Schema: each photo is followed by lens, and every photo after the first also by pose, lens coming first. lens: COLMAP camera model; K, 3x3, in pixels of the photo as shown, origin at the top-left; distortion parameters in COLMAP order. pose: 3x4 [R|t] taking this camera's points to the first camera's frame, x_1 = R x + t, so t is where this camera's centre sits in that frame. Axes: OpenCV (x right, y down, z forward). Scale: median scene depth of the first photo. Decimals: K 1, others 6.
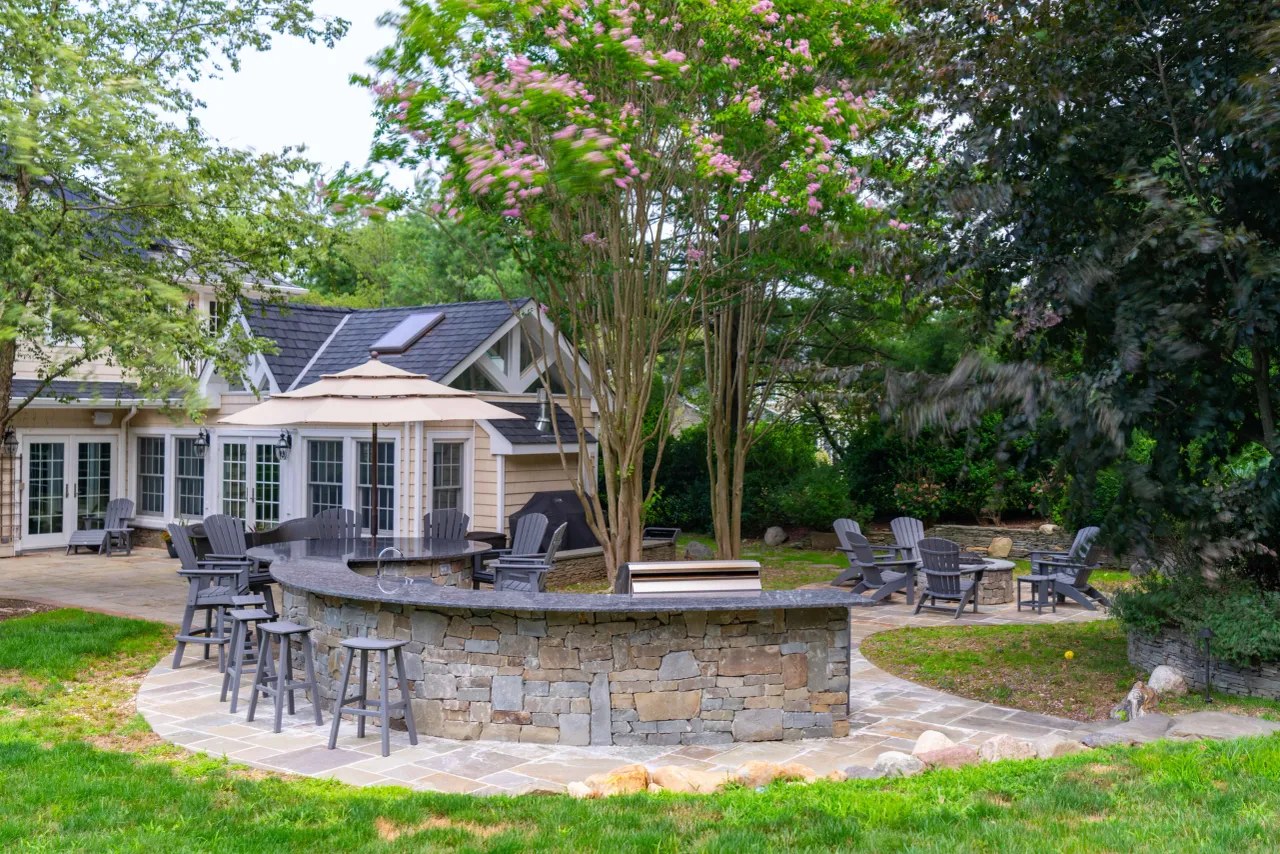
lens RADIAL K [[983.5, 0, 640.0], [0, 983.5, 427.0], [0, 0, 1]] dist [0.009613, -0.001601]
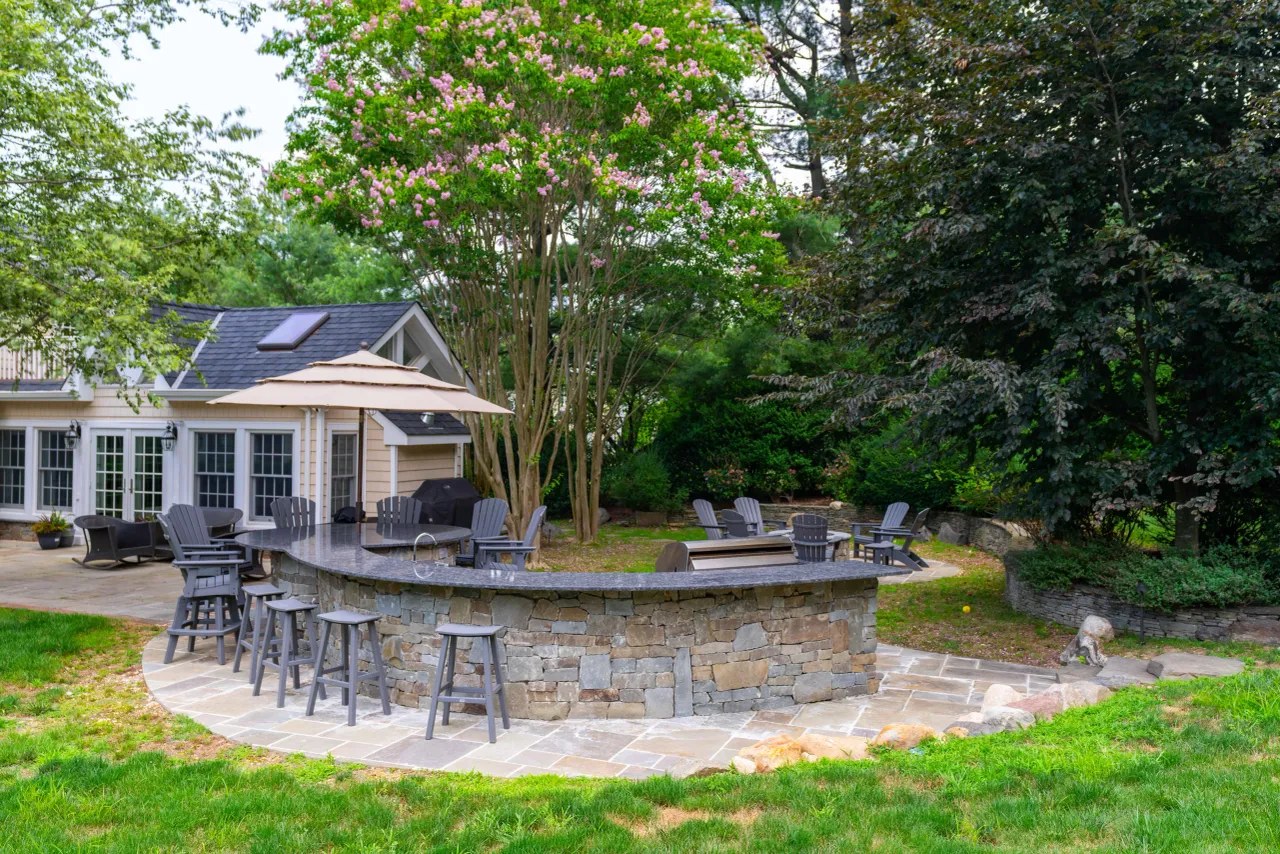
lens RADIAL K [[850.8, 0, 640.0], [0, 850.8, 427.0], [0, 0, 1]] dist [0.004275, 0.001784]
pose [[0.978926, 0.000976, 0.204215, -0.098049], [-0.002076, 0.999984, 0.005171, 0.003897], [-0.204206, -0.005486, 0.978912, 0.044980]]
